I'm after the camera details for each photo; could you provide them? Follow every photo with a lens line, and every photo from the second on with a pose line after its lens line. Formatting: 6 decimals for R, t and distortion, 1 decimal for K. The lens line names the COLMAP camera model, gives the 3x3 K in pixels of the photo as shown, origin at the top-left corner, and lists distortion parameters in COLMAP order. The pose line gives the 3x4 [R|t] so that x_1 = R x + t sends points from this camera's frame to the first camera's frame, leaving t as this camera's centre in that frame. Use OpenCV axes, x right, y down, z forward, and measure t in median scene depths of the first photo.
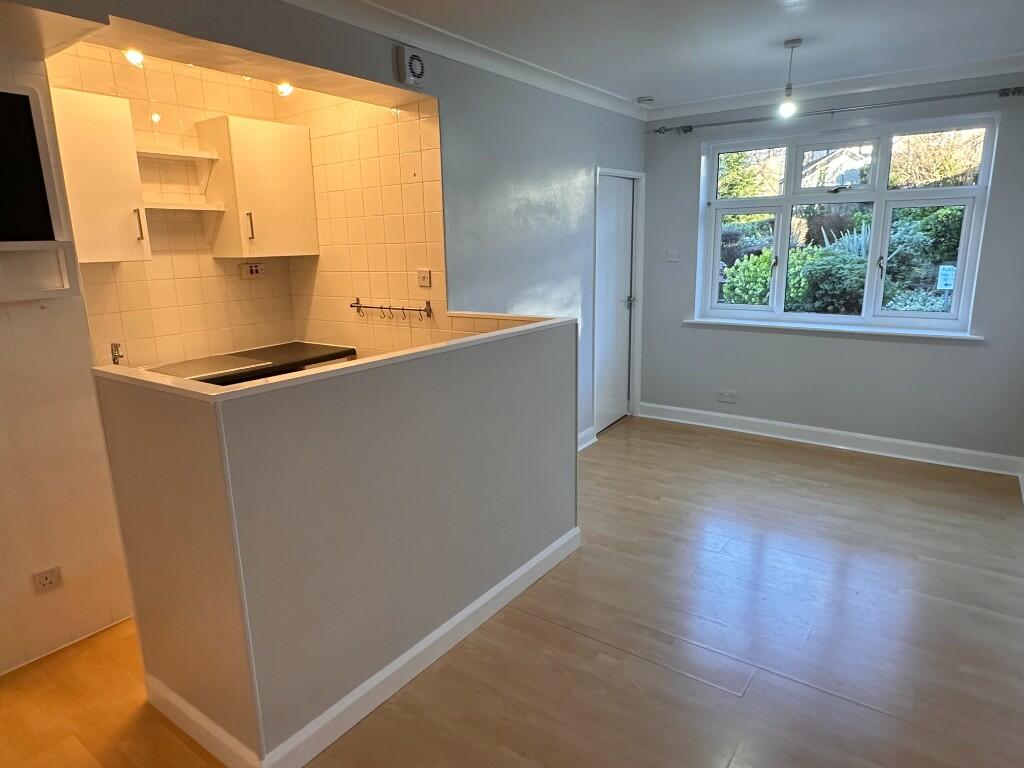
lens RADIAL K [[628.8, 0, 511.1], [0, 628.8, 389.5], [0, 0, 1]] dist [-0.004039, 0.000640]
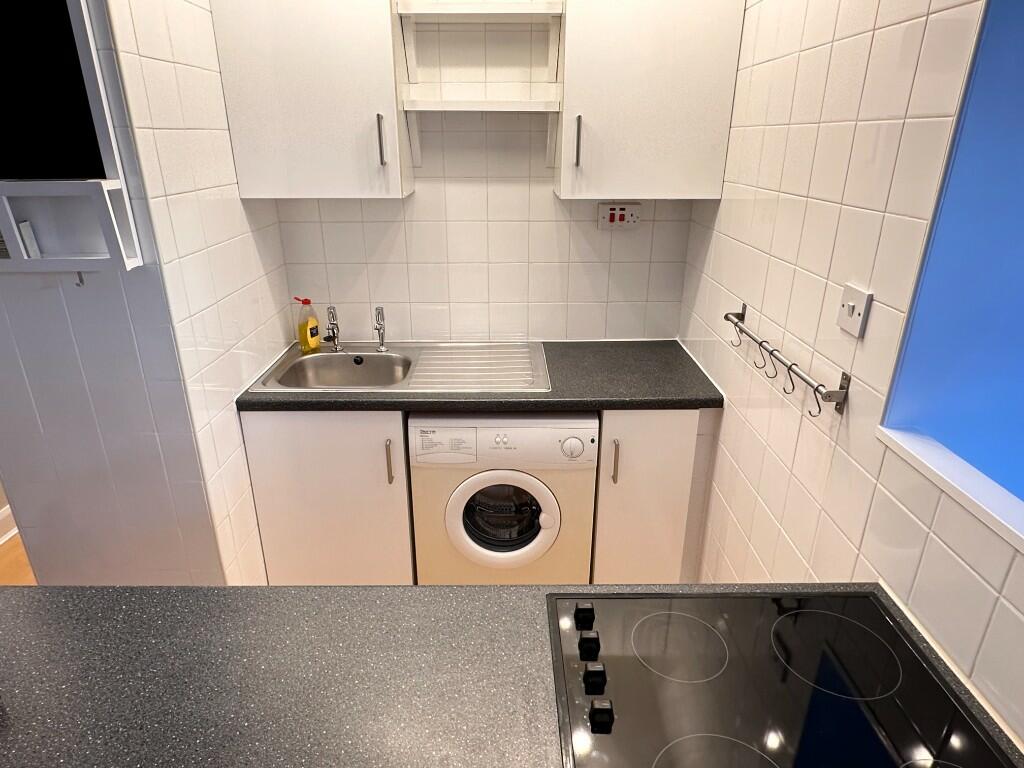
lens RADIAL K [[628.8, 0, 509.5], [0, 628.8, 393.3], [0, 0, 1]] dist [-0.004039, 0.000640]
pose [[0.586655, 0.327291, -0.740754, 0.024911], [-0.198707, 0.944908, 0.260123, -0.177189], [0.785080, -0.005409, 0.619370, 0.592533]]
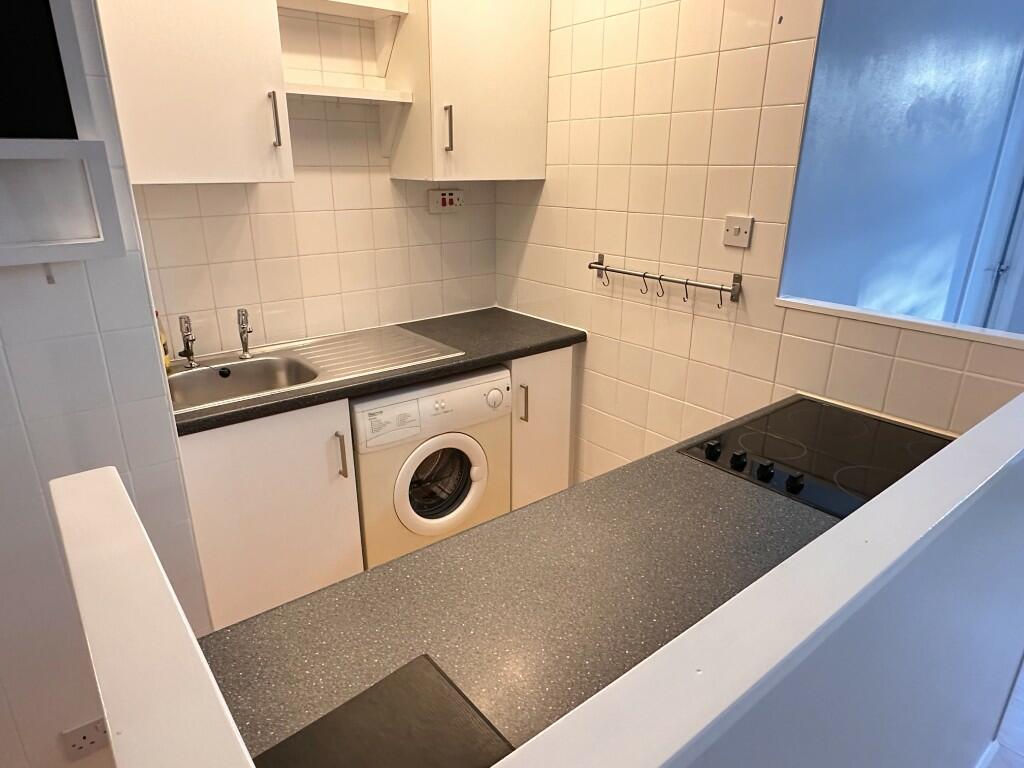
lens RADIAL K [[628.8, 0, 510.3], [0, 628.8, 392.5], [0, 0, 1]] dist [-0.004039, 0.000640]
pose [[0.961132, 0.119365, -0.248952, -0.167101], [-0.088642, 0.987385, 0.131200, -0.088096], [0.261472, -0.104033, 0.959588, 0.384830]]
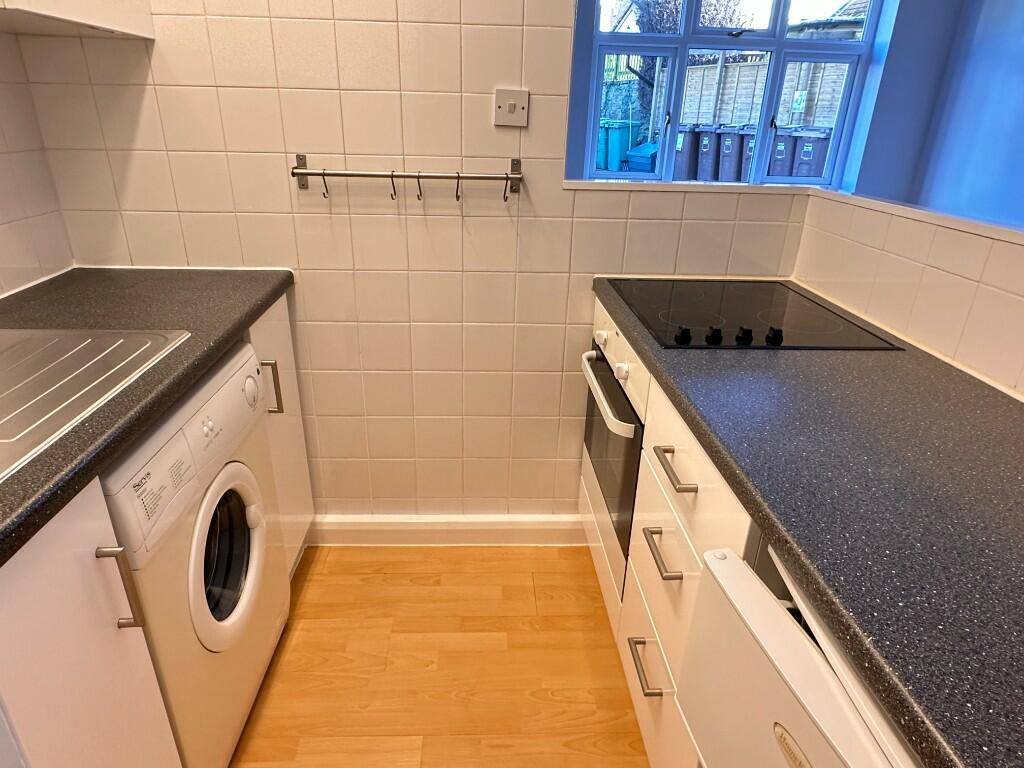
lens RADIAL K [[628.8, 0, 508.5], [0, 628.8, 393.9], [0, 0, 1]] dist [-0.004039, 0.000640]
pose [[0.784410, -0.212062, 0.582864, -0.439938], [0.098235, 0.970351, 0.220837, -0.068844], [-0.612414, -0.115969, 0.781985, 0.572294]]
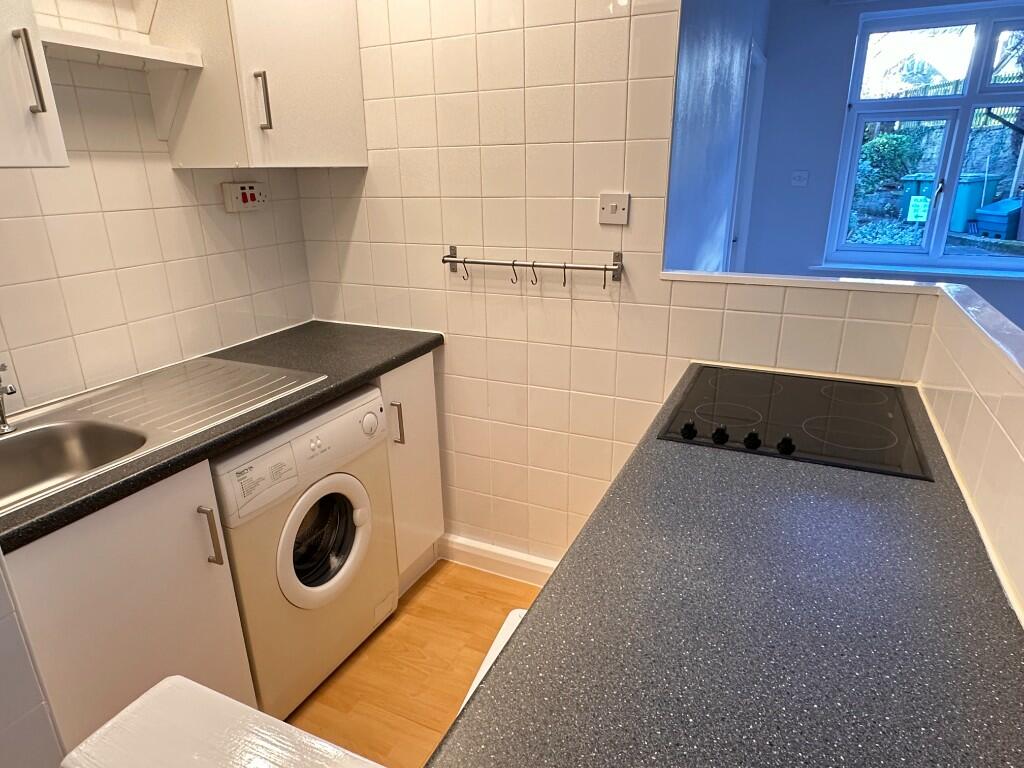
lens RADIAL K [[628.8, 0, 509.6], [0, 628.8, 392.7], [0, 0, 1]] dist [-0.004039, 0.000640]
pose [[0.983848, -0.051764, 0.171359, -0.310422], [0.033213, 0.993442, 0.109410, -0.078488], [-0.175899, -0.101951, 0.979115, 0.447029]]
